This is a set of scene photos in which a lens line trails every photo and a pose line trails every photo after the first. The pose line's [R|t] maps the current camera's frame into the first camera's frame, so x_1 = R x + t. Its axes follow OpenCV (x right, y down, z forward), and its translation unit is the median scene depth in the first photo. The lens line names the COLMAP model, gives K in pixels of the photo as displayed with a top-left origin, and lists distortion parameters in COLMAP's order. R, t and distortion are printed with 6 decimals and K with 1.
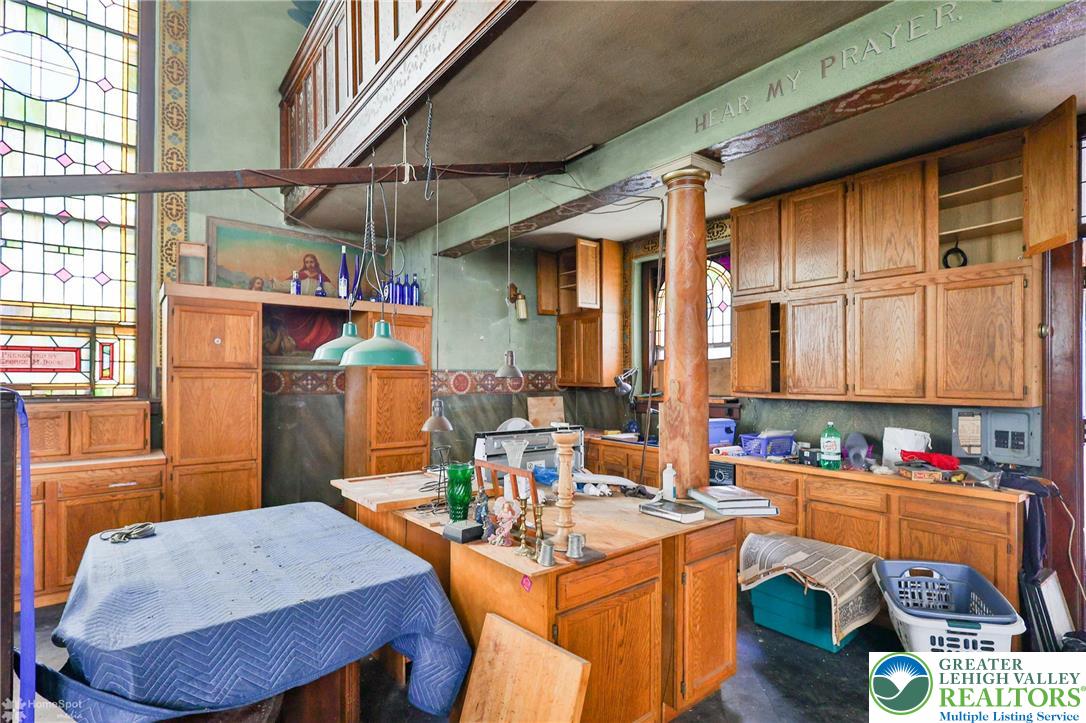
lens RADIAL K [[526.4, 0, 542.9], [0, 526.4, 371.8], [0, 0, 1]] dist [0.002690, 0.001118]
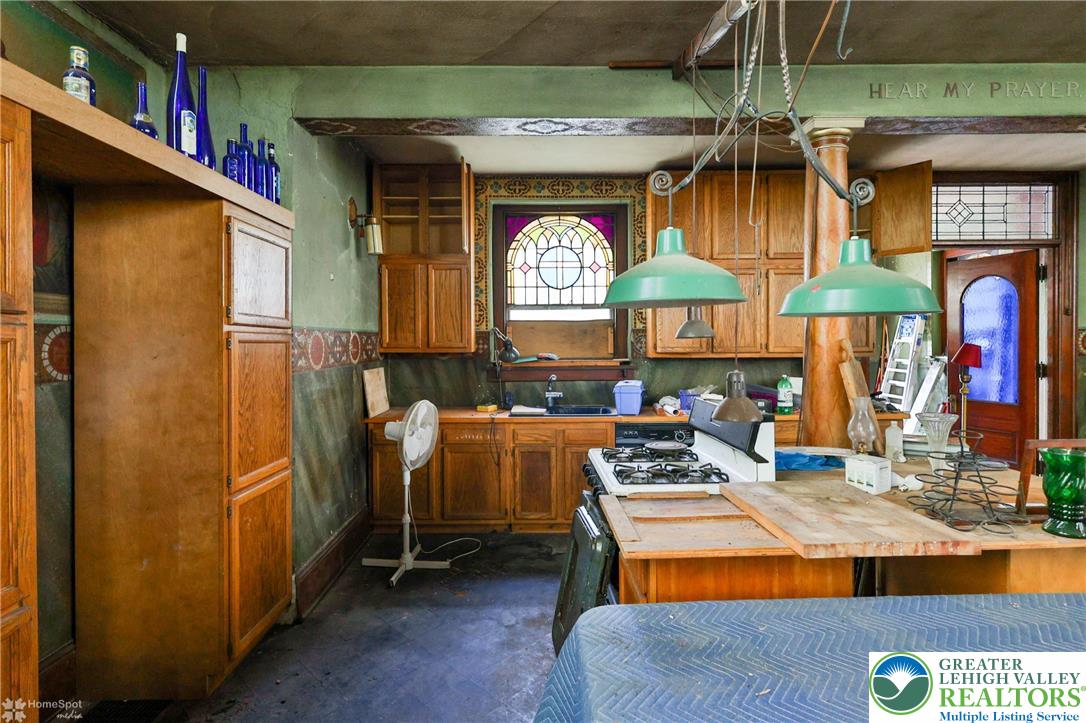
lens RADIAL K [[531.7, 0, 540.0], [0, 531.7, 343.4], [0, 0, 1]] dist [0.000467, -0.000140]
pose [[0.619180, -0.008276, 0.785206, -0.562514], [-0.000507, 0.999940, 0.010939, 0.008209], [-0.785249, -0.007171, 0.619138, 0.522721]]
